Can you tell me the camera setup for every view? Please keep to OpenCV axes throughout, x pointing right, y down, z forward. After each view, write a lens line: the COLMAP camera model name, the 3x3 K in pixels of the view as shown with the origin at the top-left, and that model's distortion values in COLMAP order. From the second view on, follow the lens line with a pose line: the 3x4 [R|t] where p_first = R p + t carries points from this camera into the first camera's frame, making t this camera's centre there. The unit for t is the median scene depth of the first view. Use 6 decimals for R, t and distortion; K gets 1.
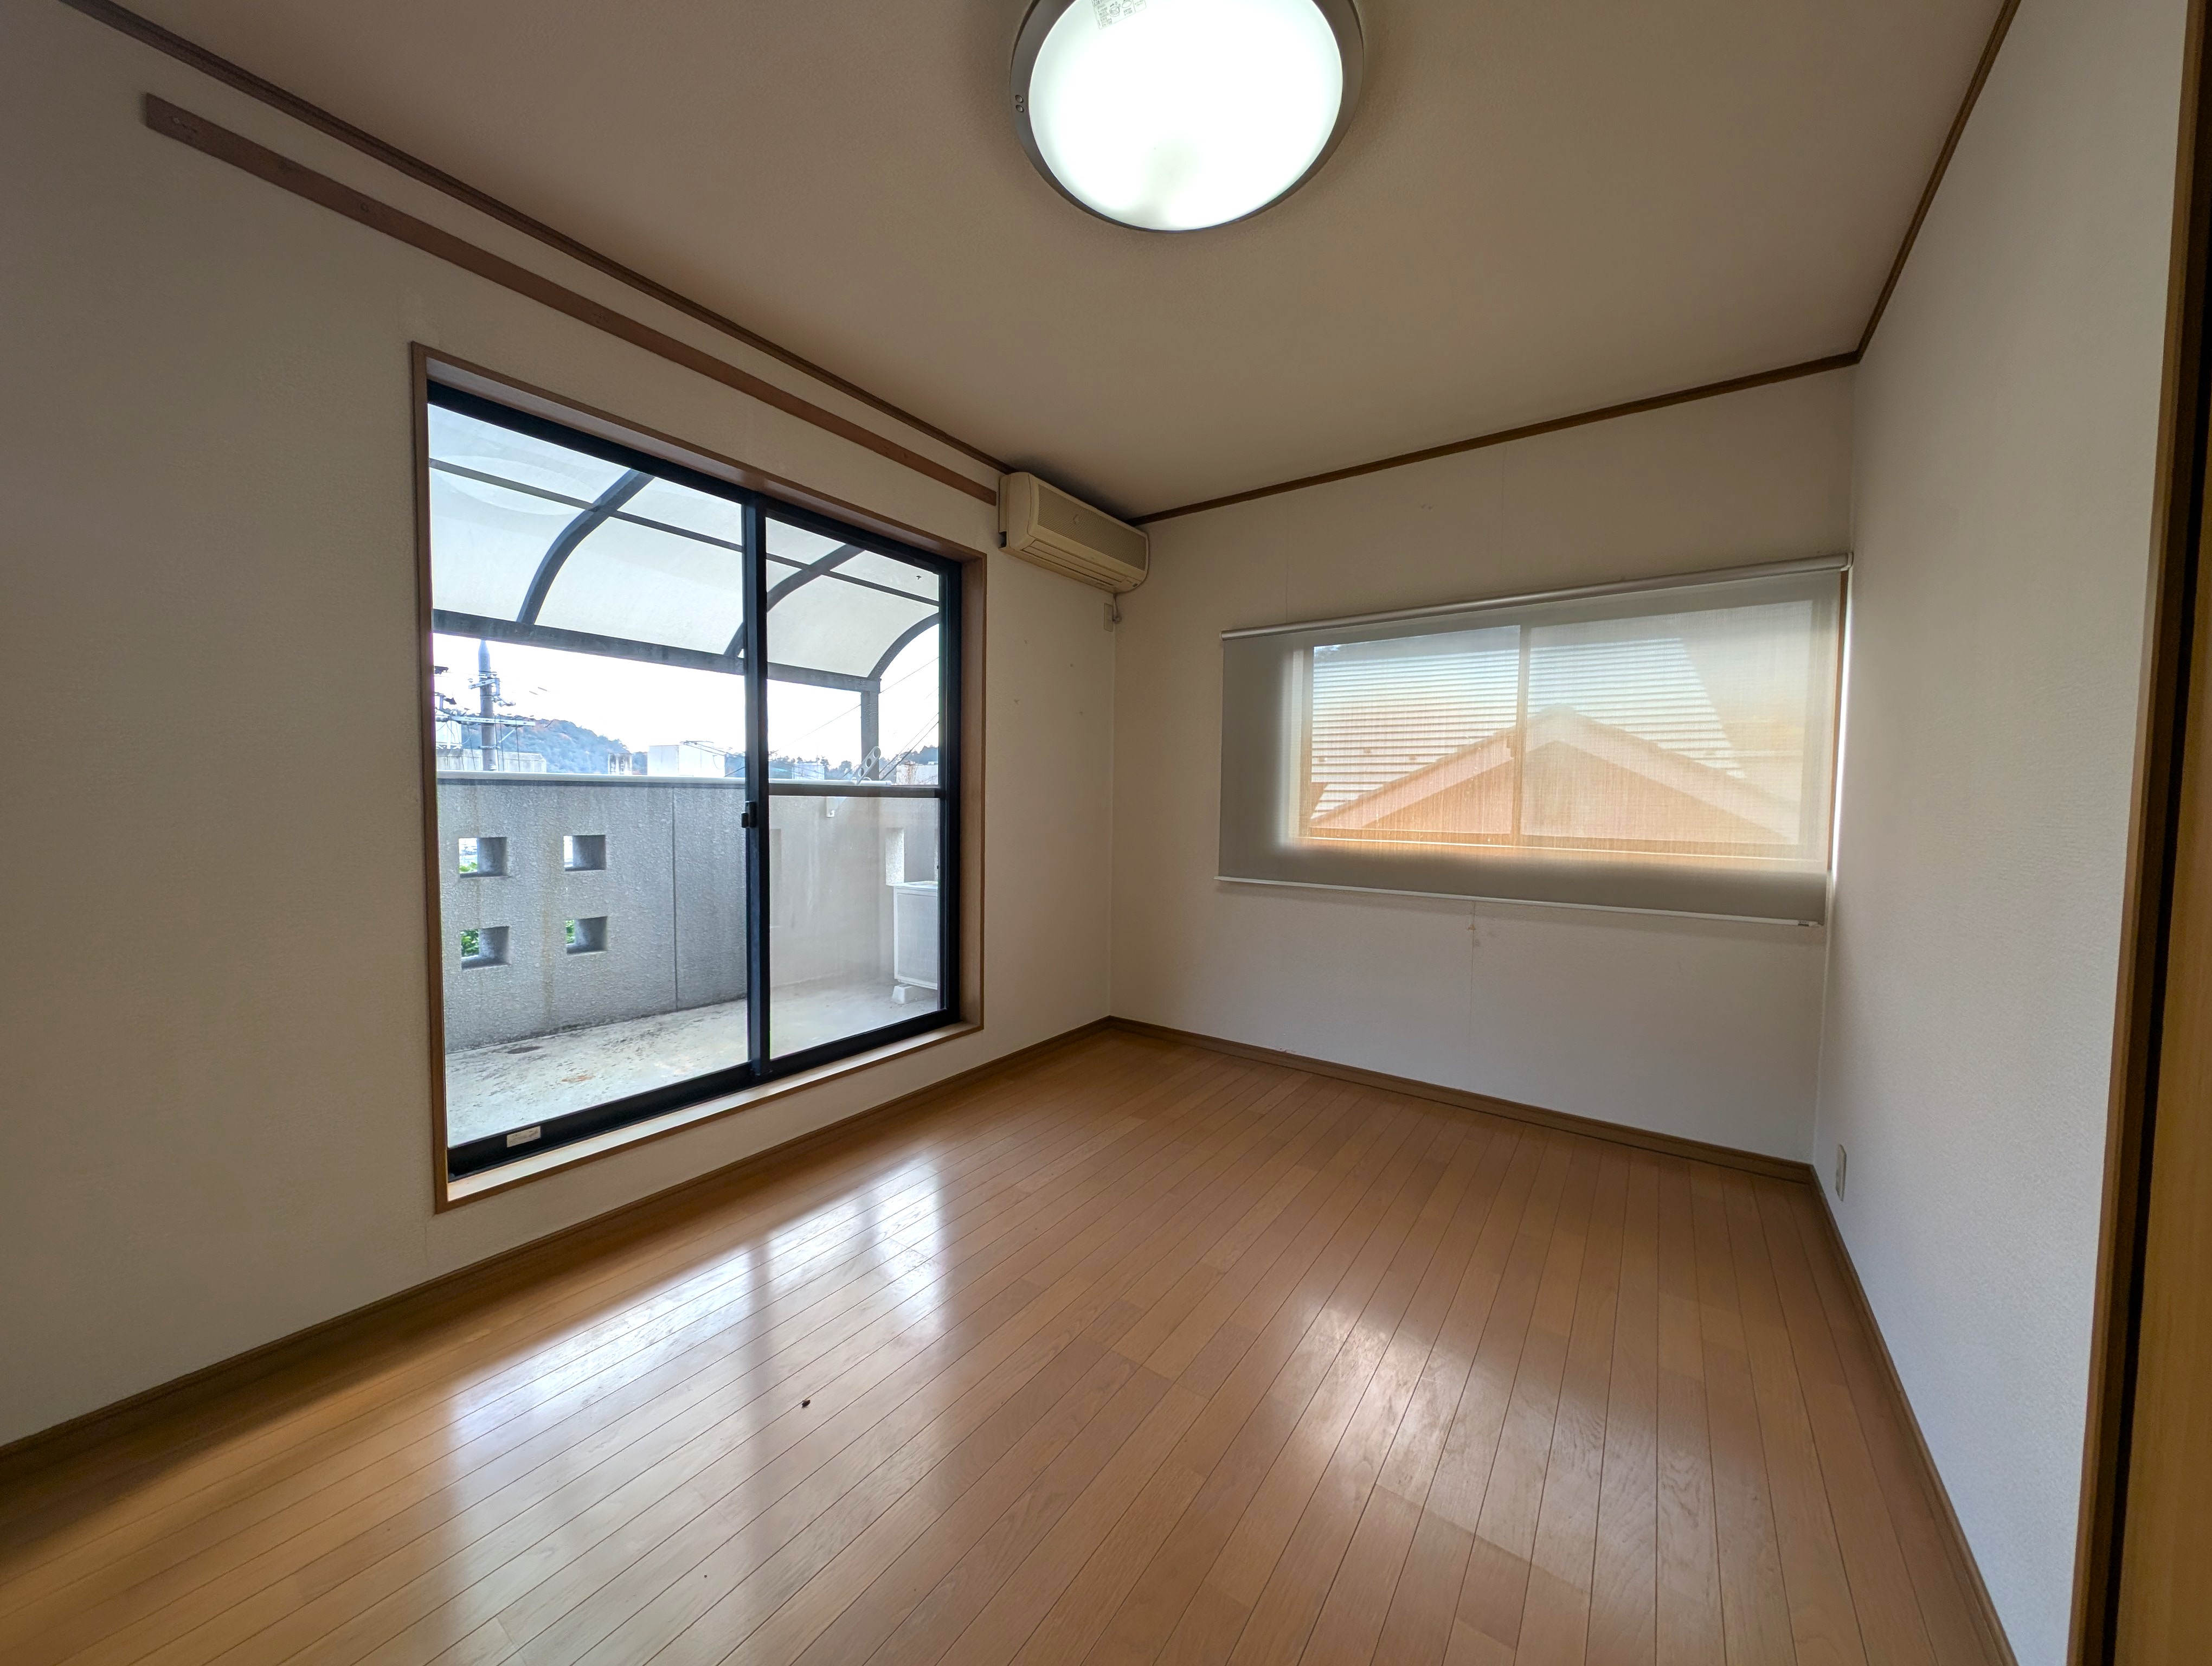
lens RADIAL K [[790.4, 0, 1122.4], [0, 790.4, 843.8], [0, 0, 1]] dist [0.010604, -0.000668]
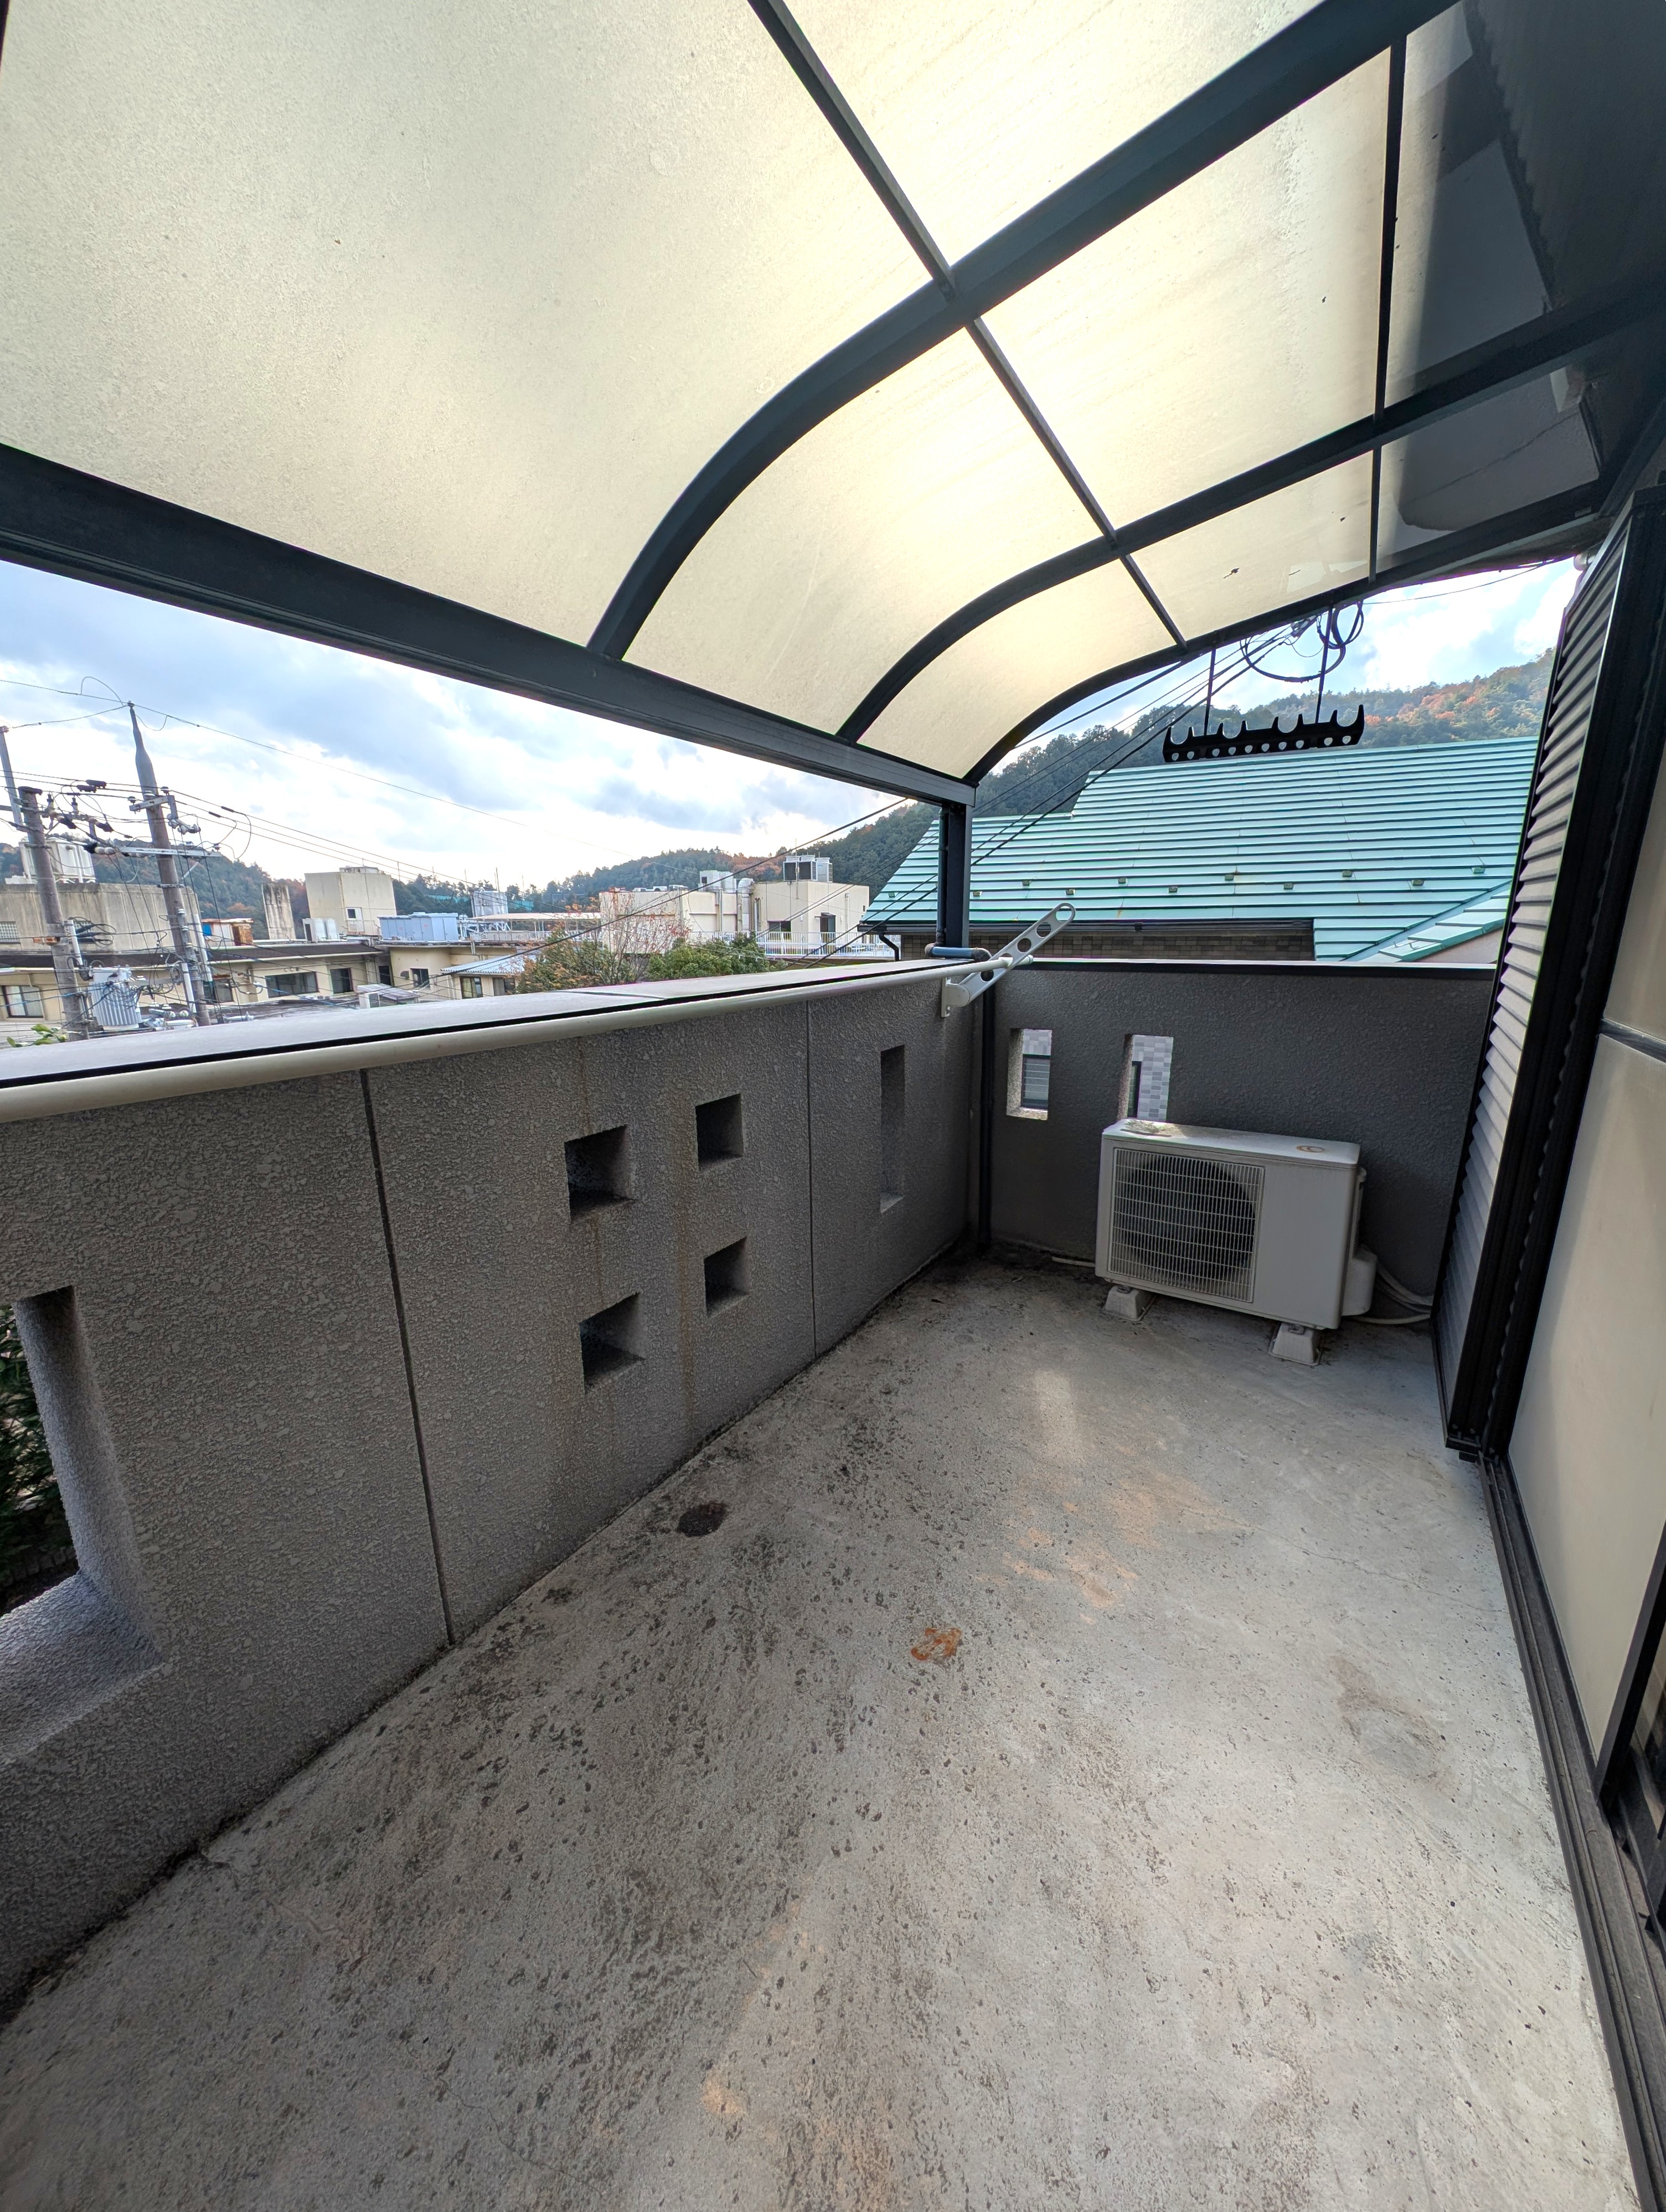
lens RADIAL K [[790.4, 0, 842.8], [0, 790.4, 1118.2], [0, 0, 1]] dist [0.010604, -0.000668]
pose [[0.998439, -0.032552, 0.045377, -0.613067], [0.023530, 0.982115, 0.186807, -0.095060], [-0.050646, -0.185448, 0.981348, 0.472853]]
